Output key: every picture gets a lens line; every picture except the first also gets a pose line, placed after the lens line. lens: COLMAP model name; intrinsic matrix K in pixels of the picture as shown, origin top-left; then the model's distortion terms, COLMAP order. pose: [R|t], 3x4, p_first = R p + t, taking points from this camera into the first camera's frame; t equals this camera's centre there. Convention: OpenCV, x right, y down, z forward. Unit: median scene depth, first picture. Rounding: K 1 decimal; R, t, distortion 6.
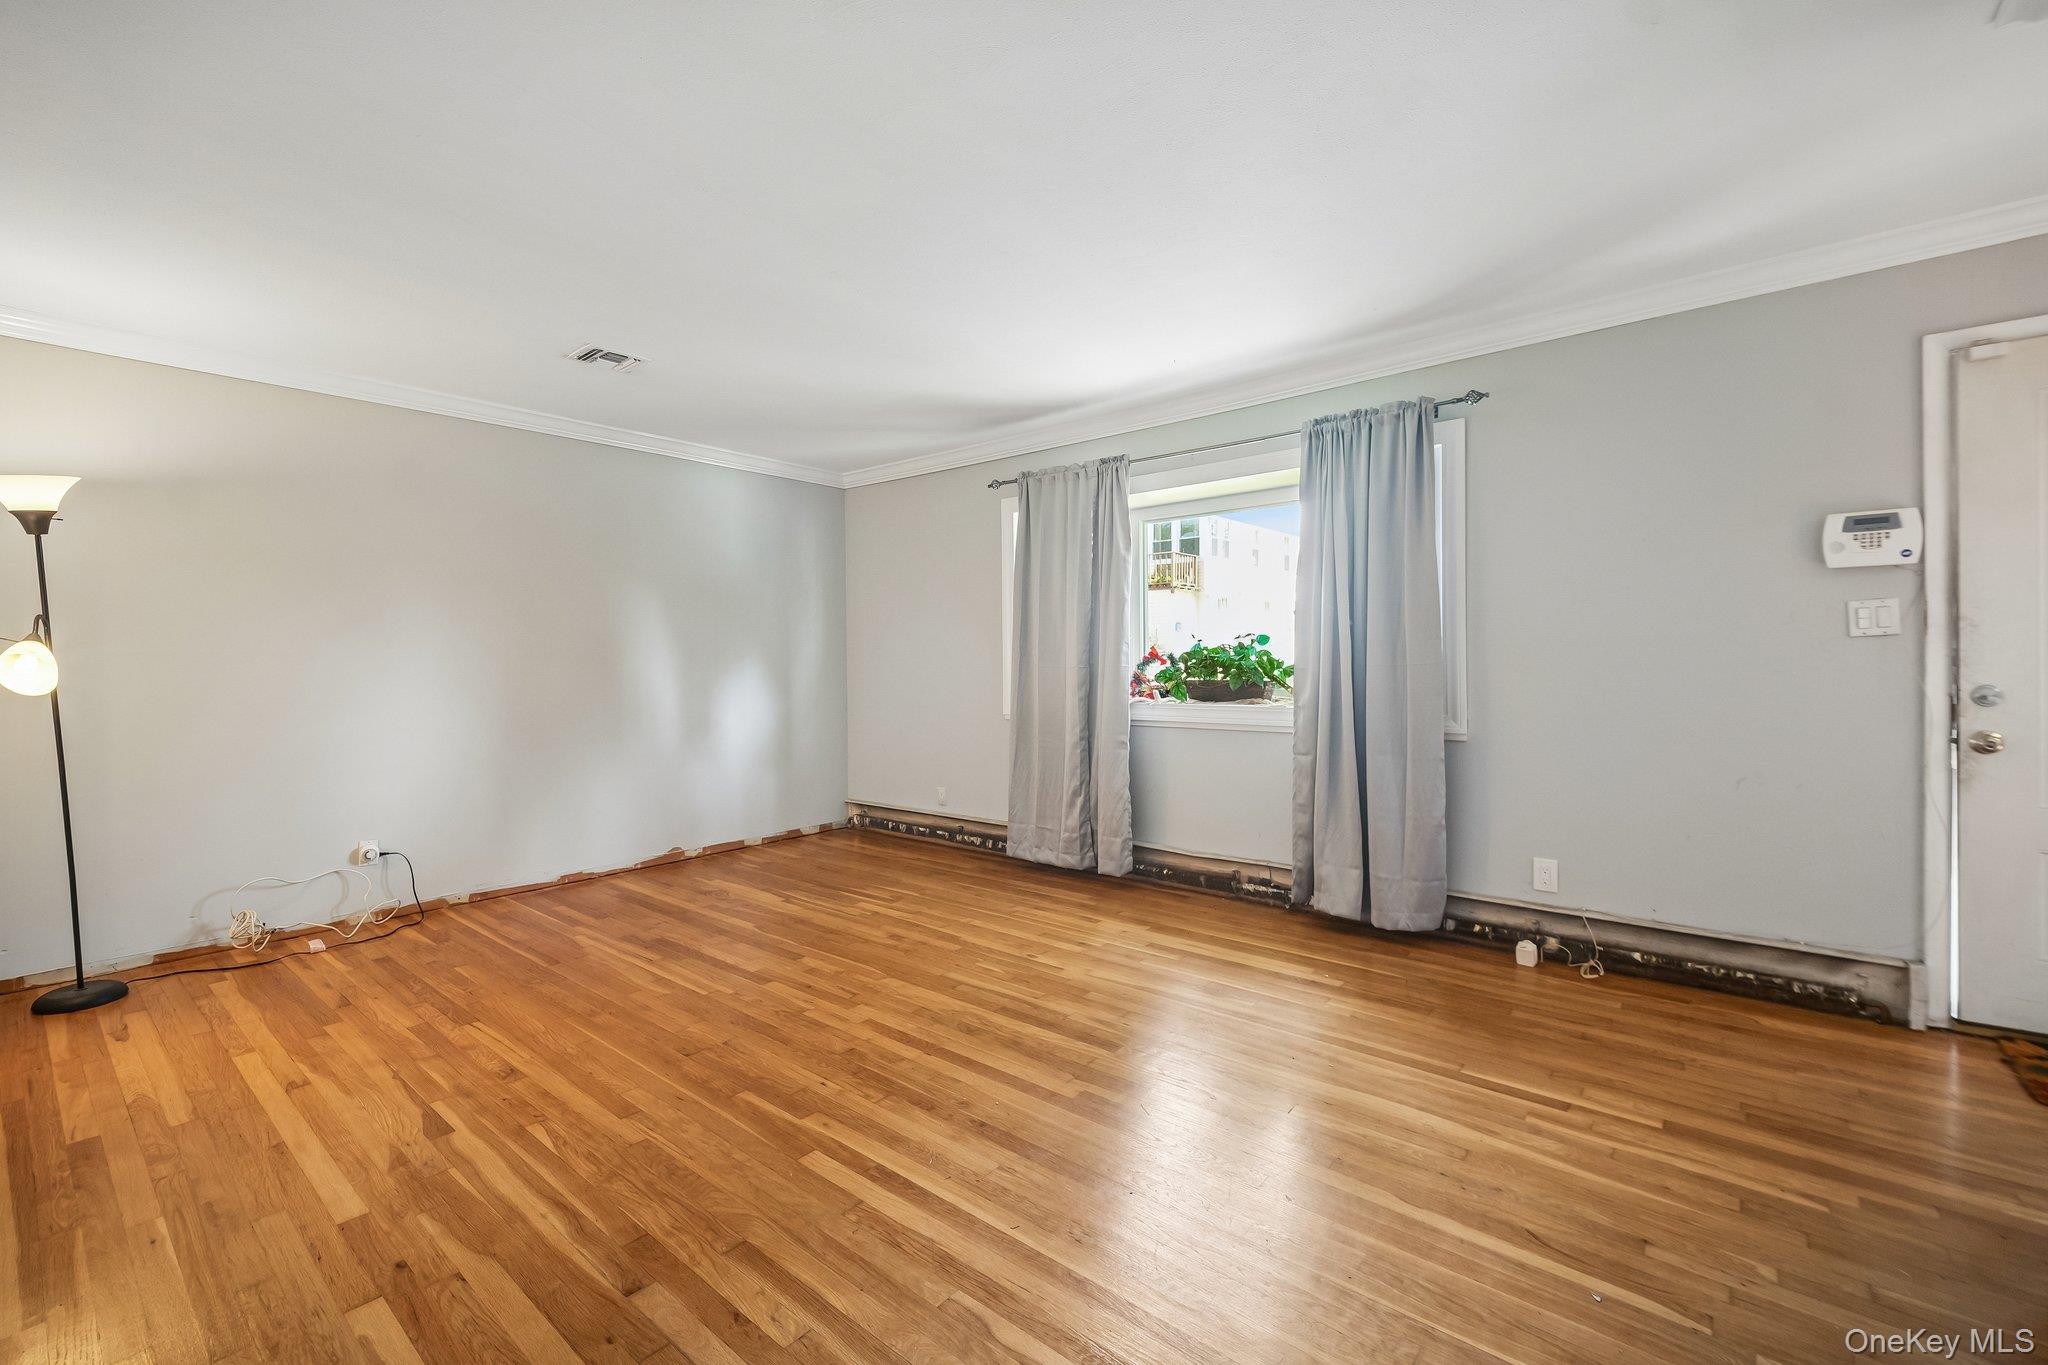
lens RADIAL K [[852.7, 0, 1017.1], [0, 852.7, 668.2], [0, 0, 1]] dist [0.022107, -0.012902]
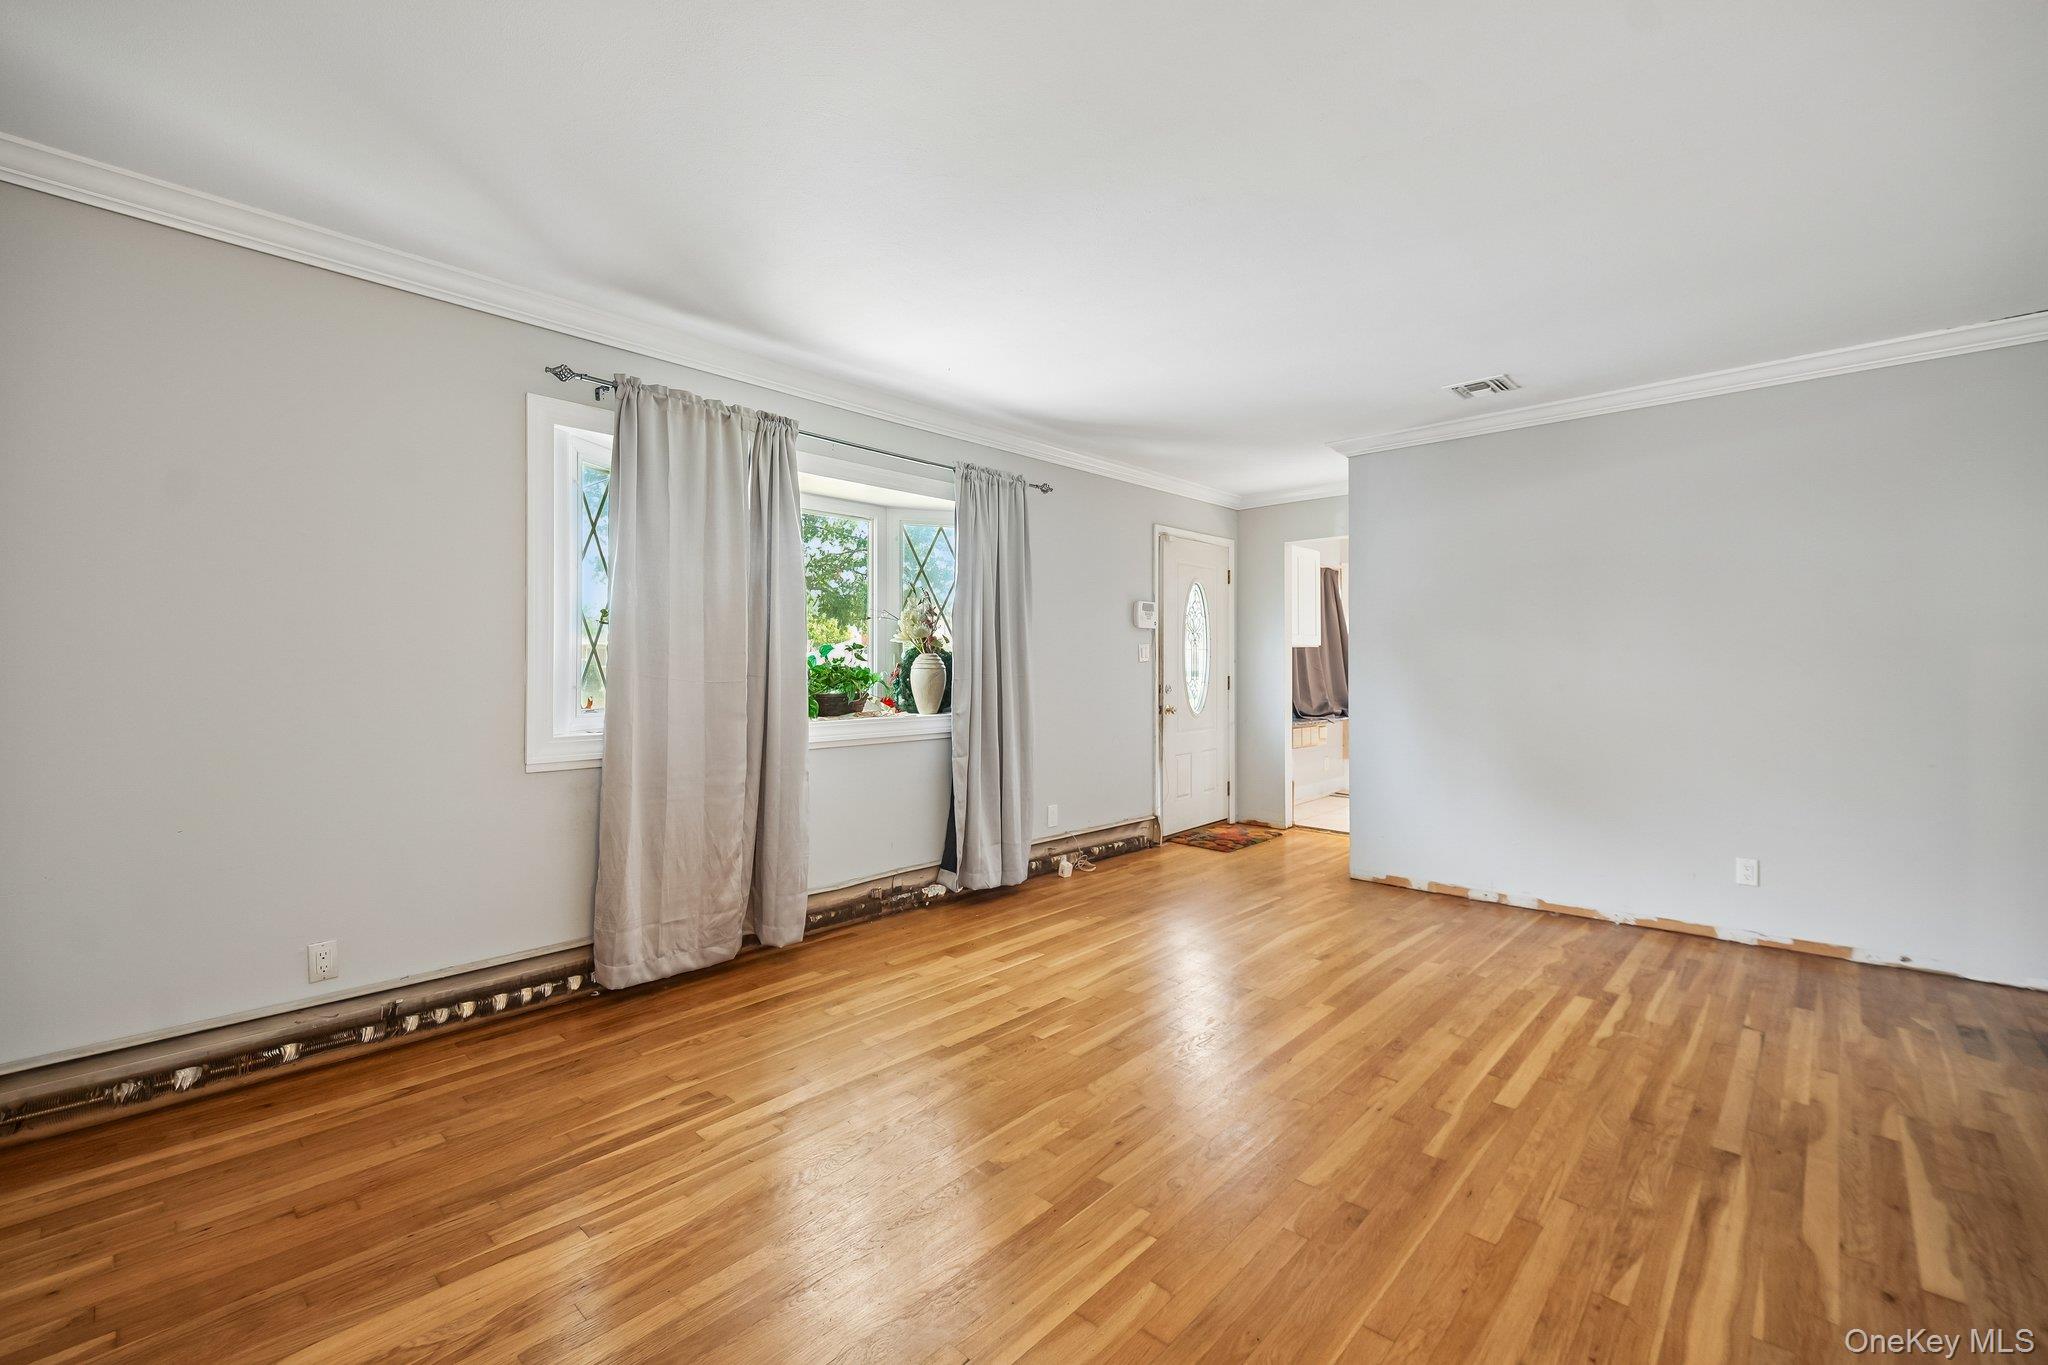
lens RADIAL K [[852.7, 0, 1017.1], [0, 852.7, 668.2], [0, 0, 1]] dist [0.022107, -0.012902]
pose [[0.057909, 0.008107, 0.998289, -0.679110], [0.004855, 0.999953, -0.008402, -0.005396], [-0.998310, 0.005334, 0.057866, 0.747079]]
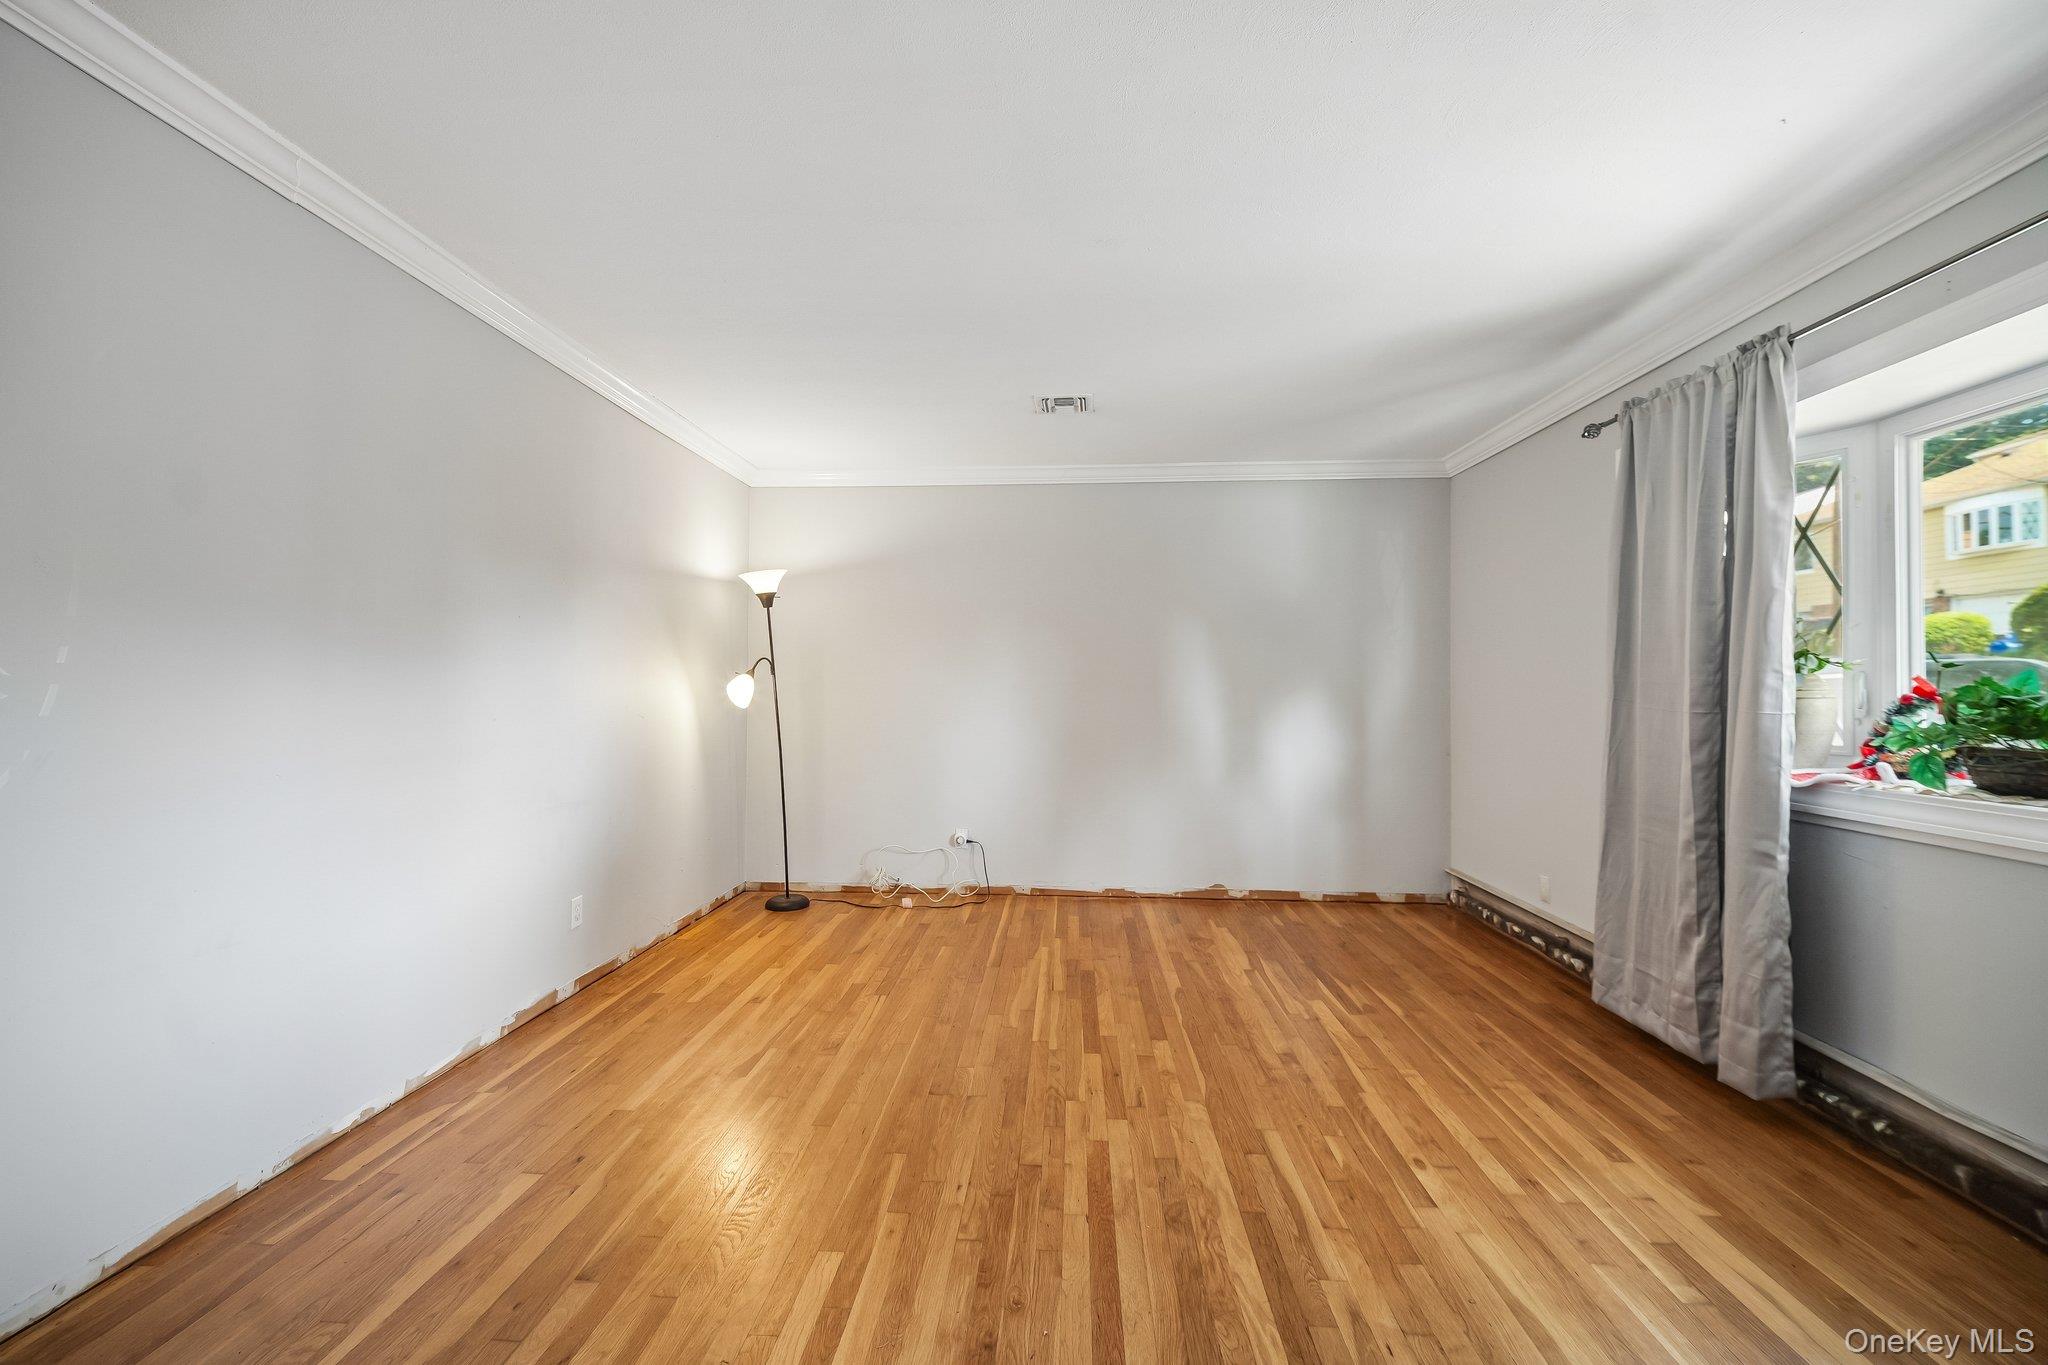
lens RADIAL K [[852.7, 0, 1017.1], [0, 852.7, 668.2], [0, 0, 1]] dist [0.022107, -0.012902]
pose [[0.593137, -0.005268, -0.805084, 0.281651], [-0.015870, 0.999708, -0.018233, -0.013722], [0.804945, 0.023592, 0.592880, 0.287814]]
